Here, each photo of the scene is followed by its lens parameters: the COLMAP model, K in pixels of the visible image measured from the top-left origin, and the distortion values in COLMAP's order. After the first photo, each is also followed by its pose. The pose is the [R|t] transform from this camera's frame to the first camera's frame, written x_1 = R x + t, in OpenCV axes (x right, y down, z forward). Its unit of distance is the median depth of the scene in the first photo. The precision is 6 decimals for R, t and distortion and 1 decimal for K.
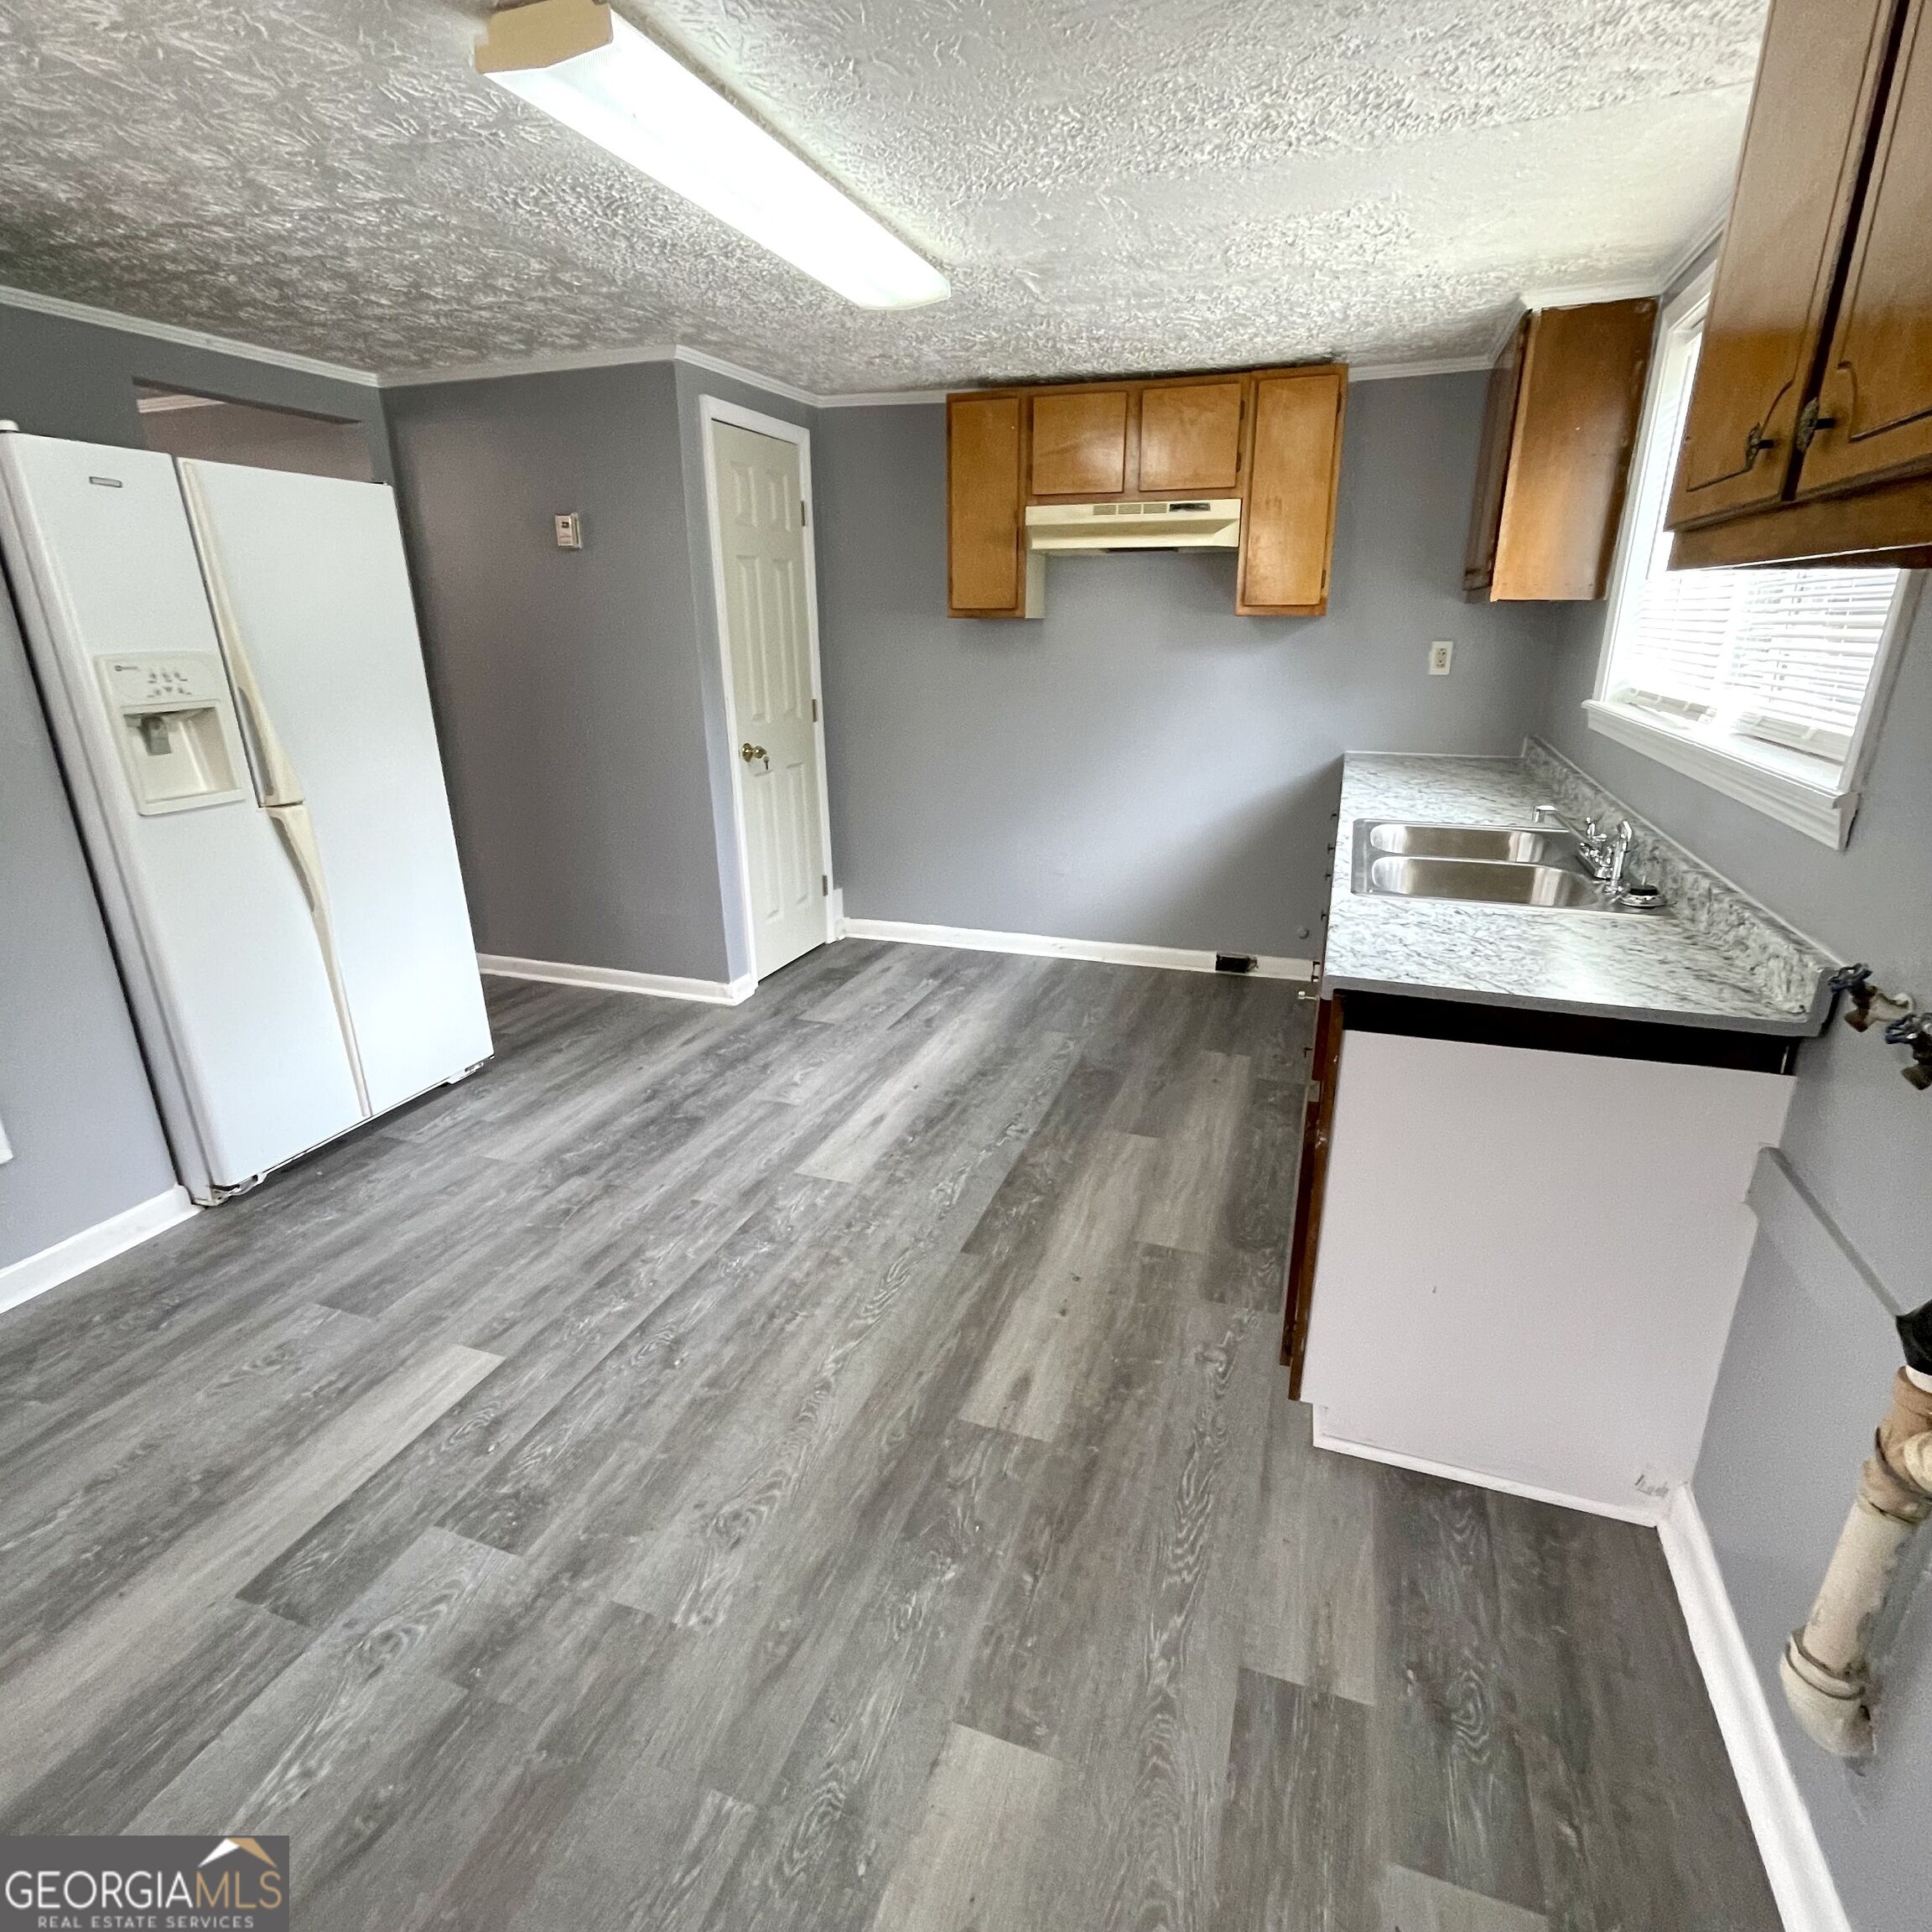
lens RADIAL K [[1036.6, 0, 969.4], [0, 1036.6, 970.8], [0, 0, 1]] dist [-0.019243, 0.013532]
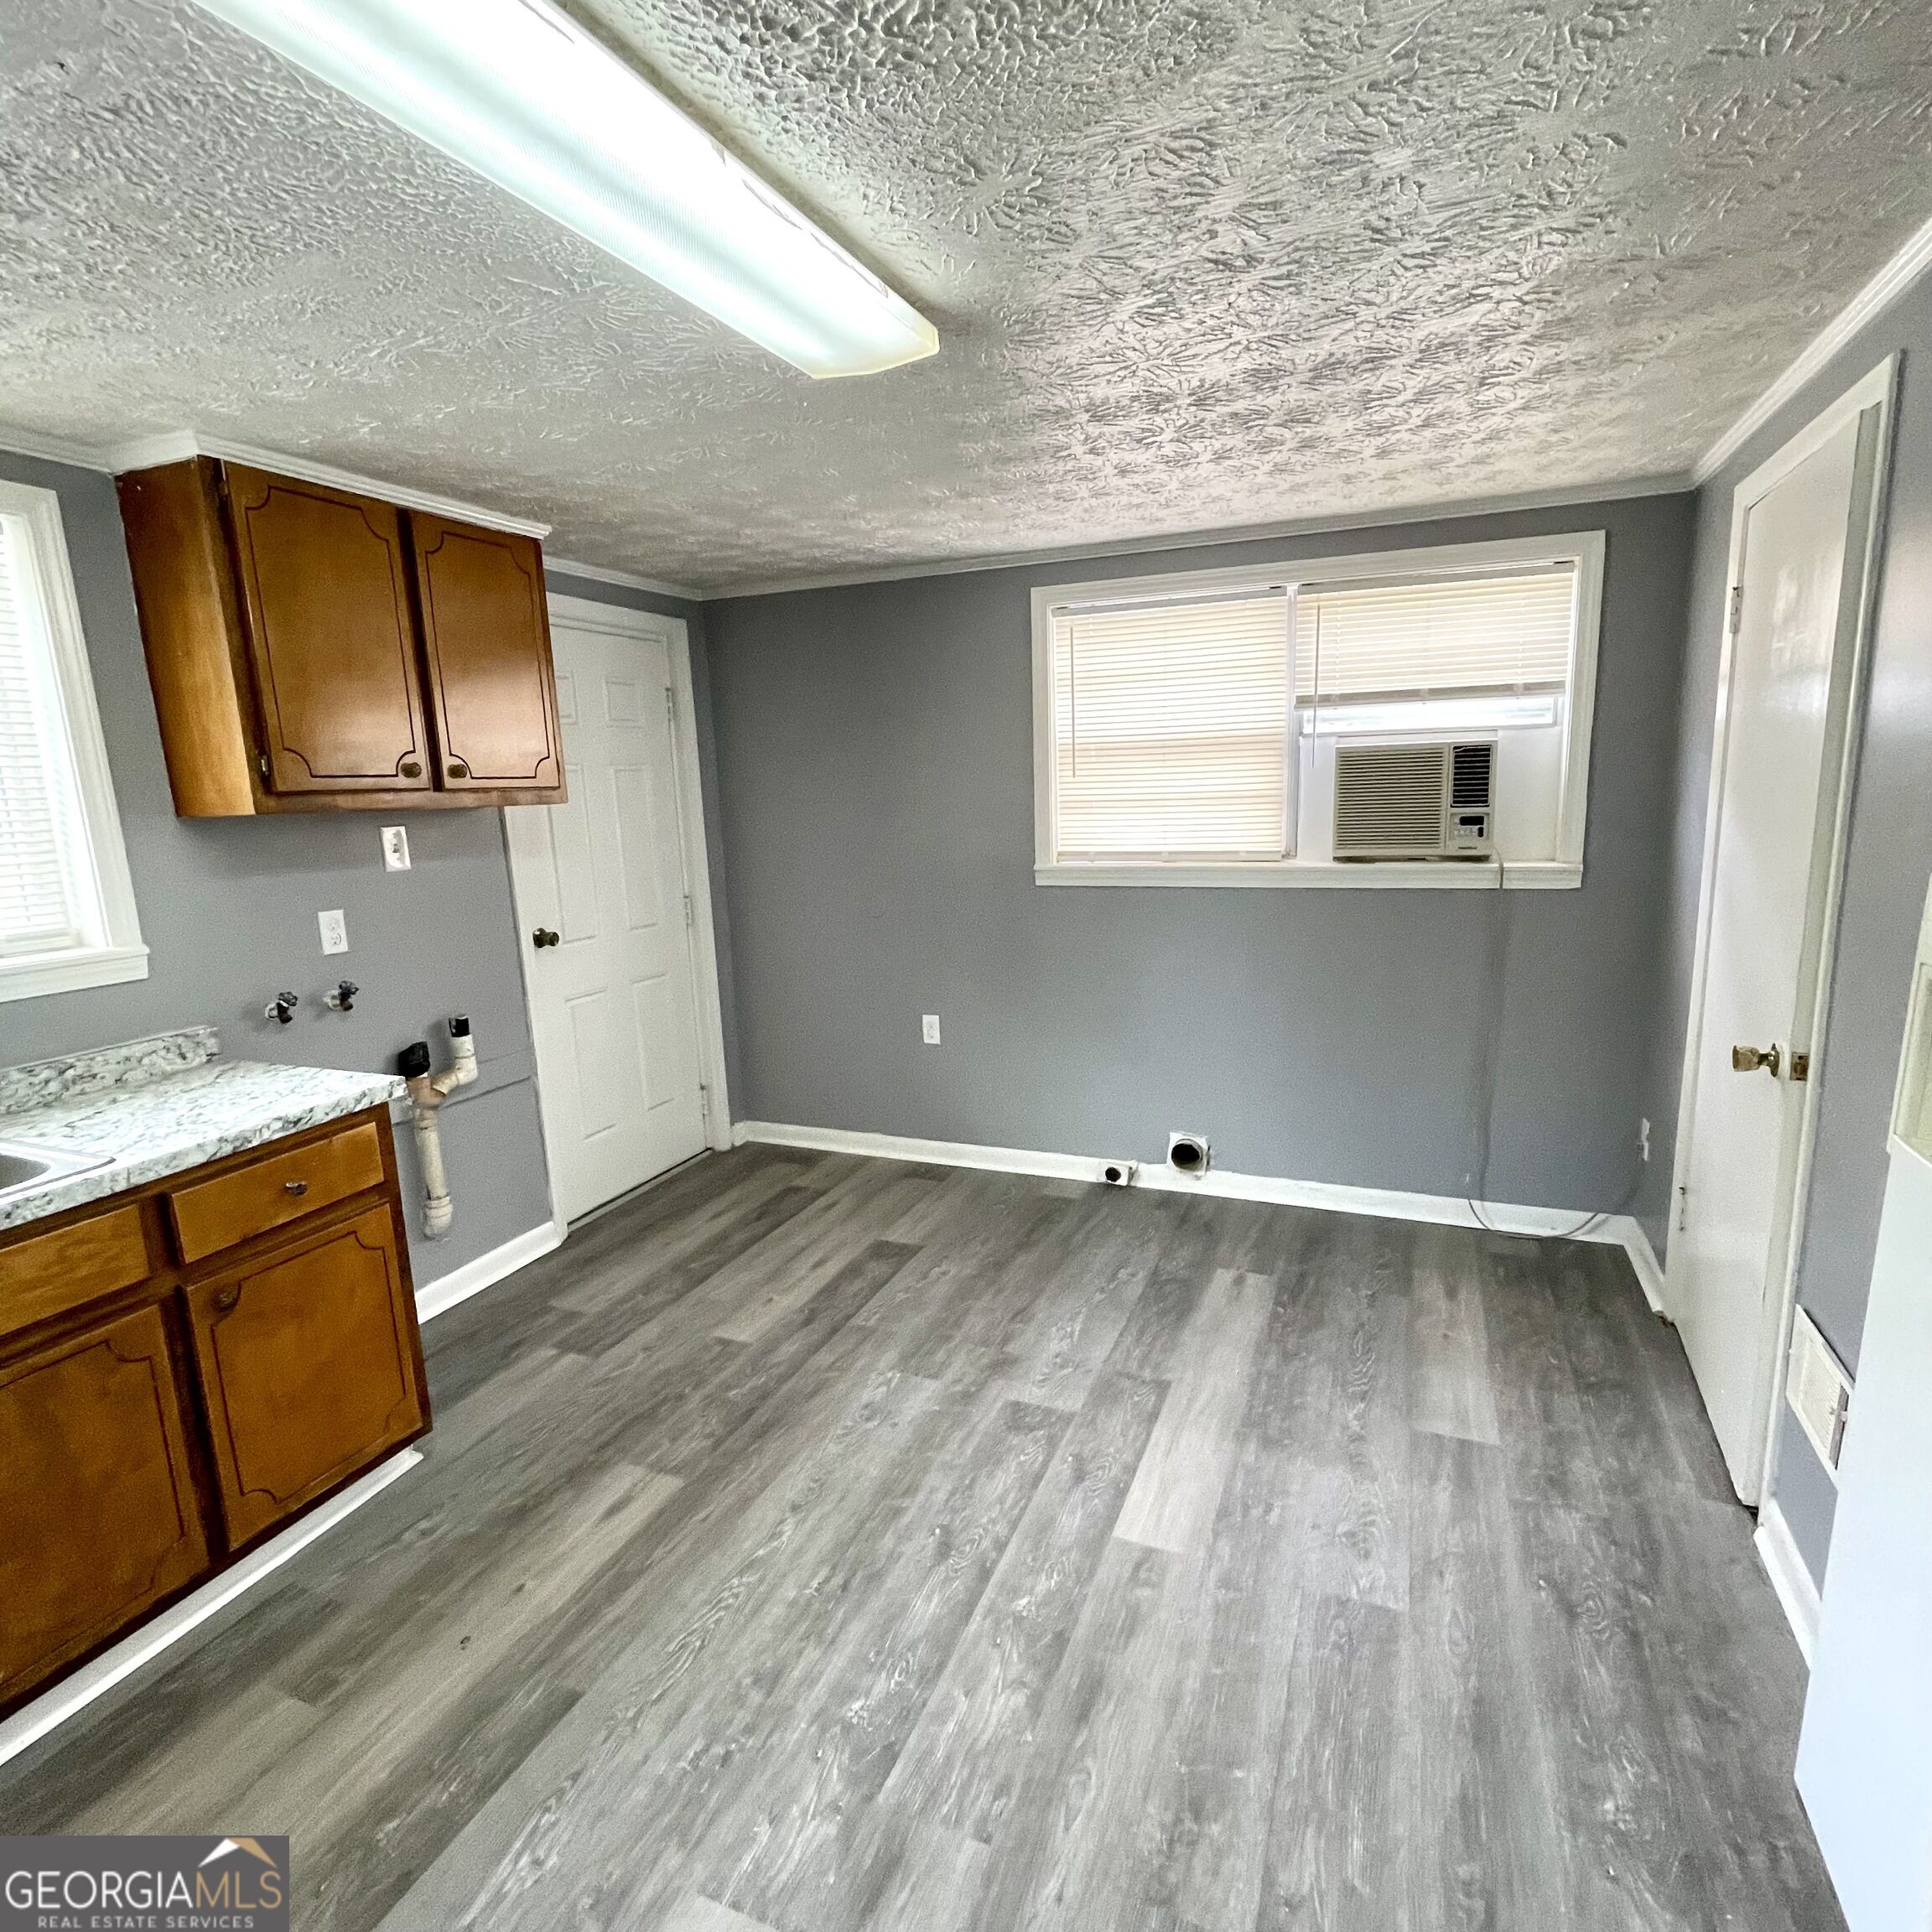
lens RADIAL K [[1036.6, 0, 969.4], [0, 1036.6, 970.8], [0, 0, 1]] dist [-0.019243, 0.013532]
pose [[-0.997782, 0.026027, 0.061263, -0.399451], [0.052468, 0.873896, 0.483272, -0.594151], [-0.040959, 0.485415, -0.873324, 1.651583]]
